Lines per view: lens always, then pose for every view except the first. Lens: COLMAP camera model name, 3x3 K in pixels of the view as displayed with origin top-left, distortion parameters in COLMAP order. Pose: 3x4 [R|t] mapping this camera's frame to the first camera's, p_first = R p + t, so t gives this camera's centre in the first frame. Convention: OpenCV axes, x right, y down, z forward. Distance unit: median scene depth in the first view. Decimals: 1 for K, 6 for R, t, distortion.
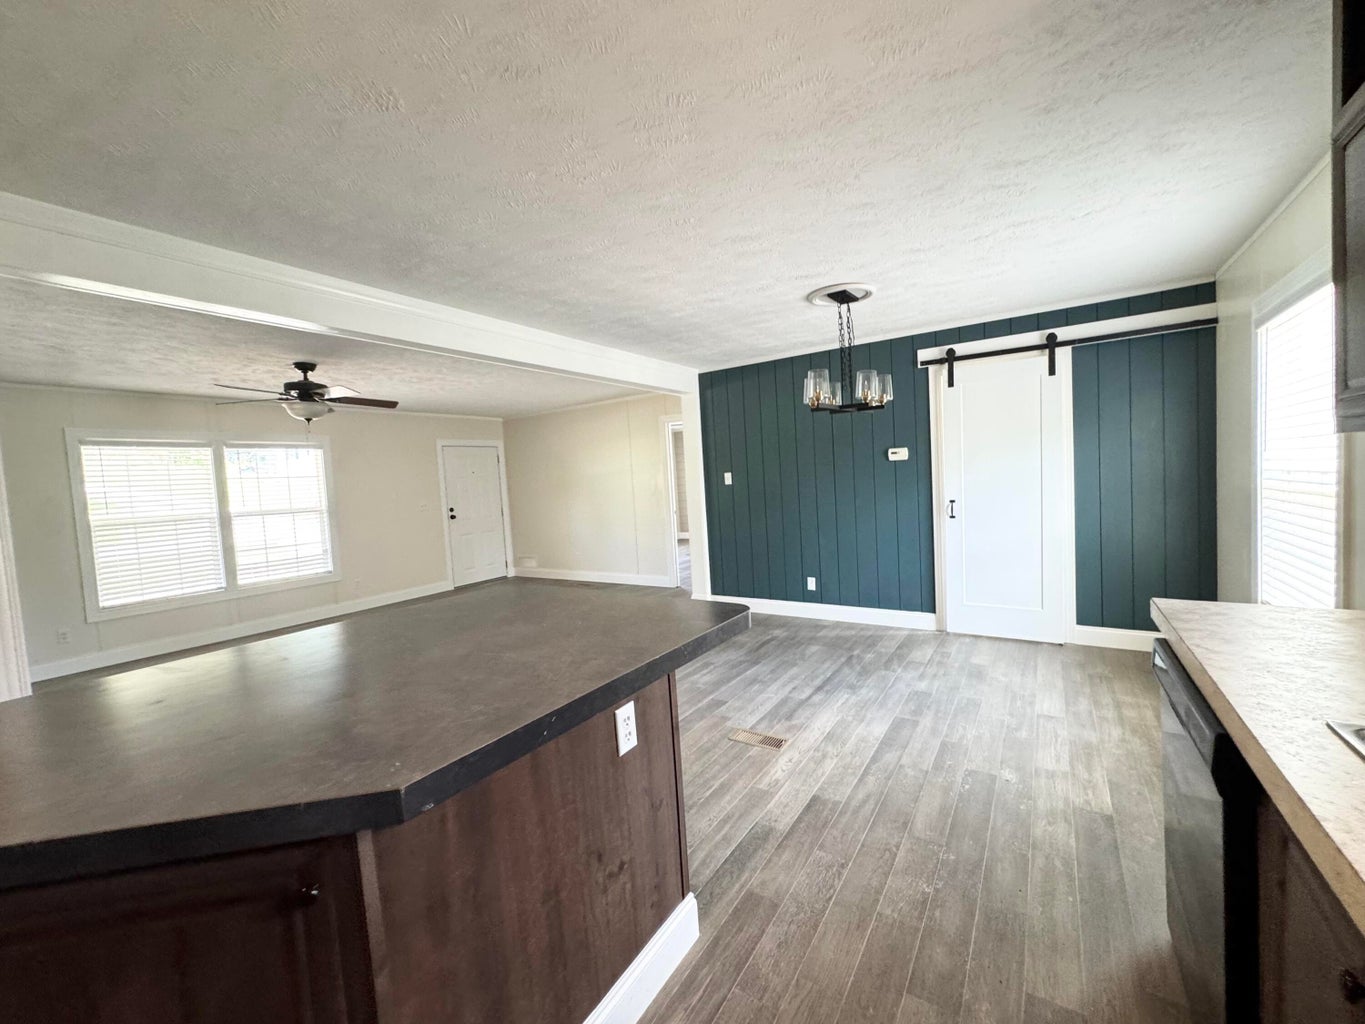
lens RADIAL K [[548.1, 0, 682.5], [0, 548.1, 512.0], [0, 0, 1]] dist [-0.002078, -0.000018]
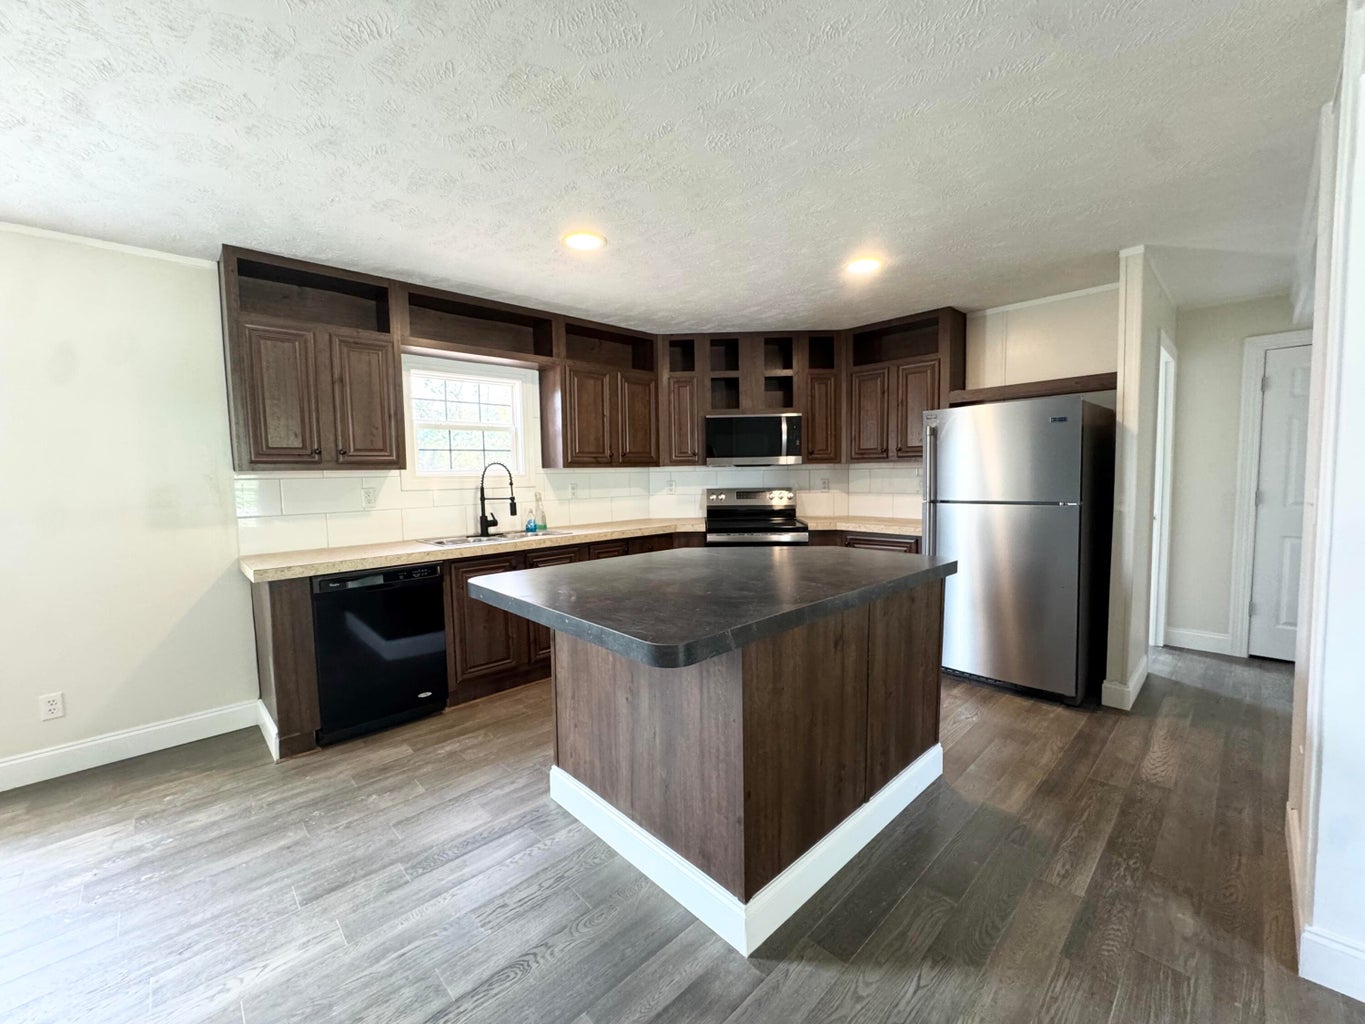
lens RADIAL K [[548.2, 0, 683.9], [0, 548.2, 510.2], [0, 0, 1]] dist [-0.003854, 0.000549]
pose [[-0.972512, 0.058602, 0.225358, -0.260675], [0.086349, 0.989570, 0.115302, -0.031343], [-0.216251, 0.131592, -0.967429, 0.867483]]
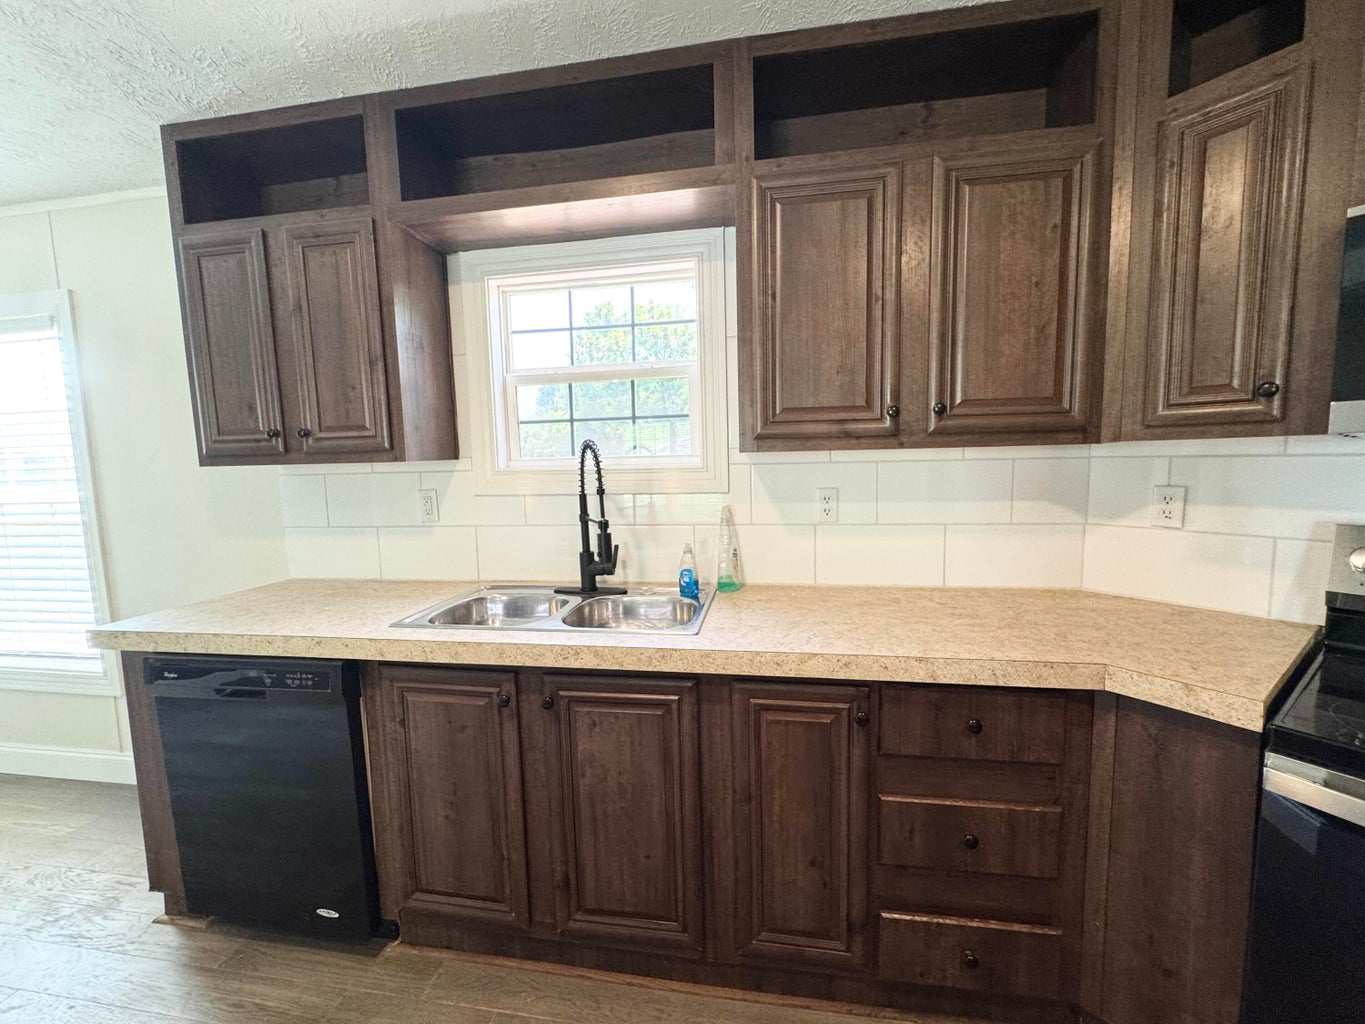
lens RADIAL K [[545.3, 0, 684.4], [0, 545.3, 508.1], [0, 0, 1]] dist [-0.003795, -0.000176]
pose [[-0.412680, -0.018780, 0.910682, -0.170150], [0.103344, 0.992367, 0.067295, -0.003015], [-0.904995, 0.121885, -0.407589, 0.164078]]
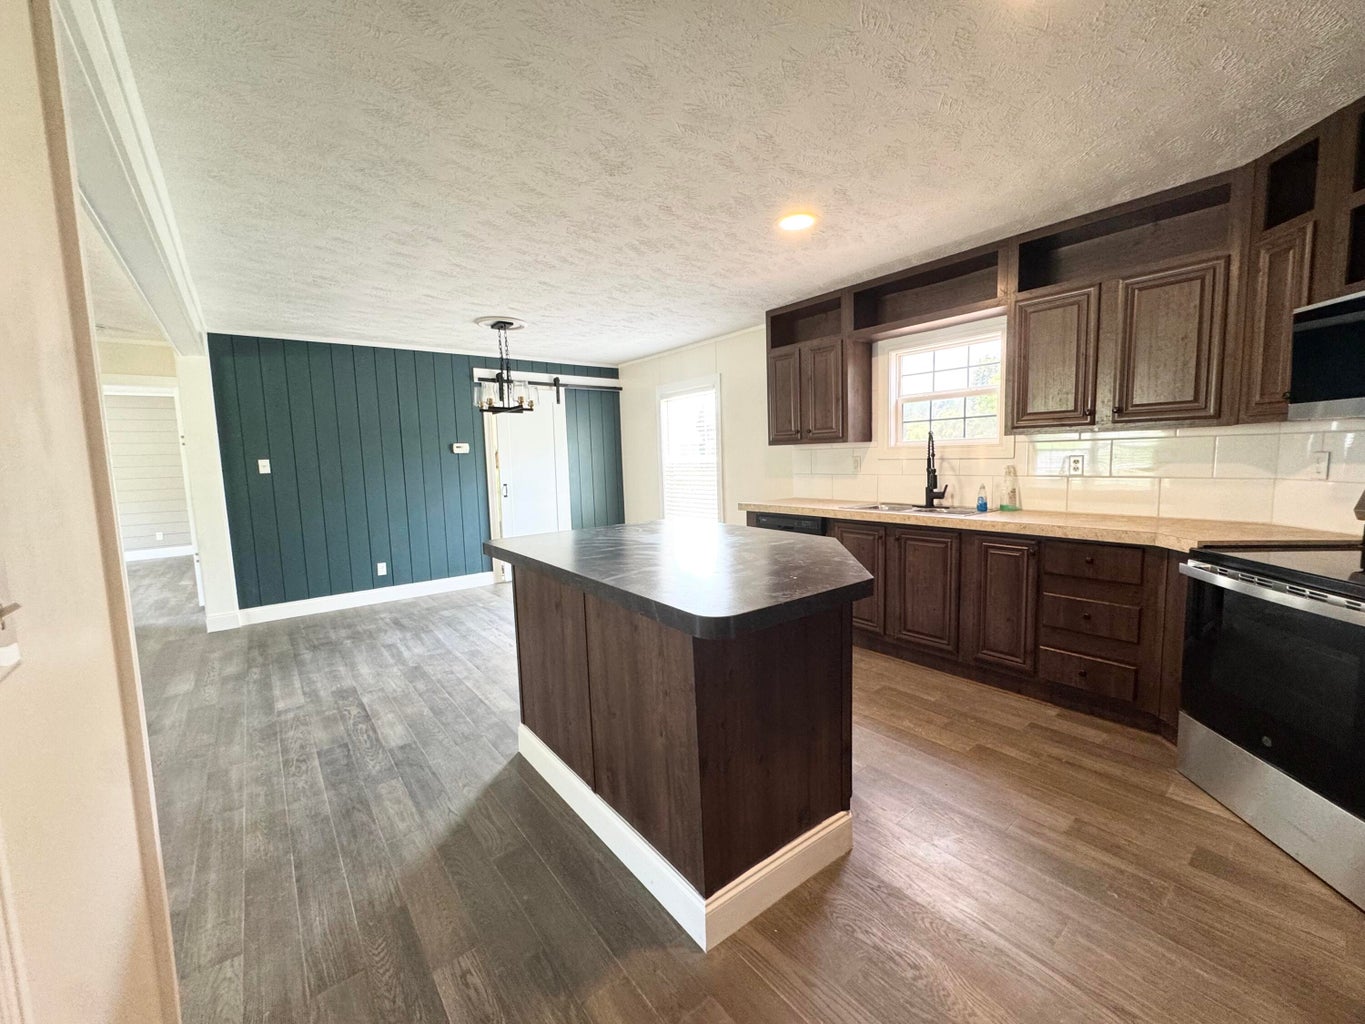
lens RADIAL K [[548.2, 0, 683.9], [0, 548.2, 510.2], [0, 0, 1]] dist [-0.003854, 0.000549]
pose [[0.310589, -0.047297, 0.949367, -0.711308], [0.069637, 0.997210, 0.026899, 0.040376], [-0.947990, 0.057756, 0.313016, 0.161696]]
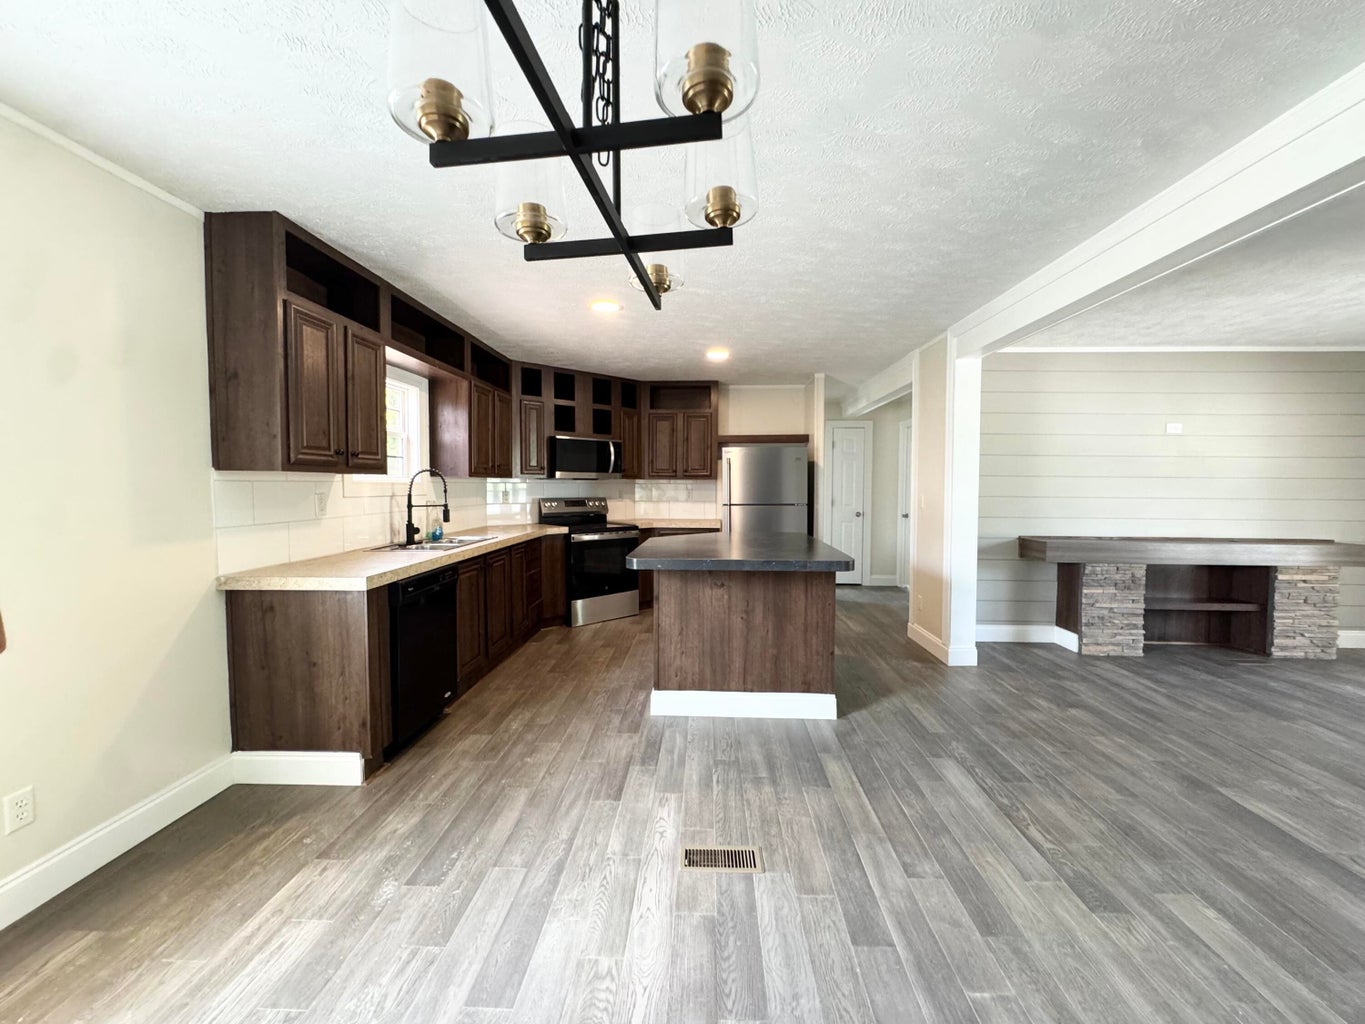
lens RADIAL K [[548.2, 0, 683.9], [0, 548.2, 510.2], [0, 0, 1]] dist [-0.003854, 0.000549]
pose [[-0.854732, 0.078823, -0.513049, 0.344554], [0.014910, 0.991723, 0.127525, -0.074688], [0.518855, 0.101350, -0.848833, 1.046725]]
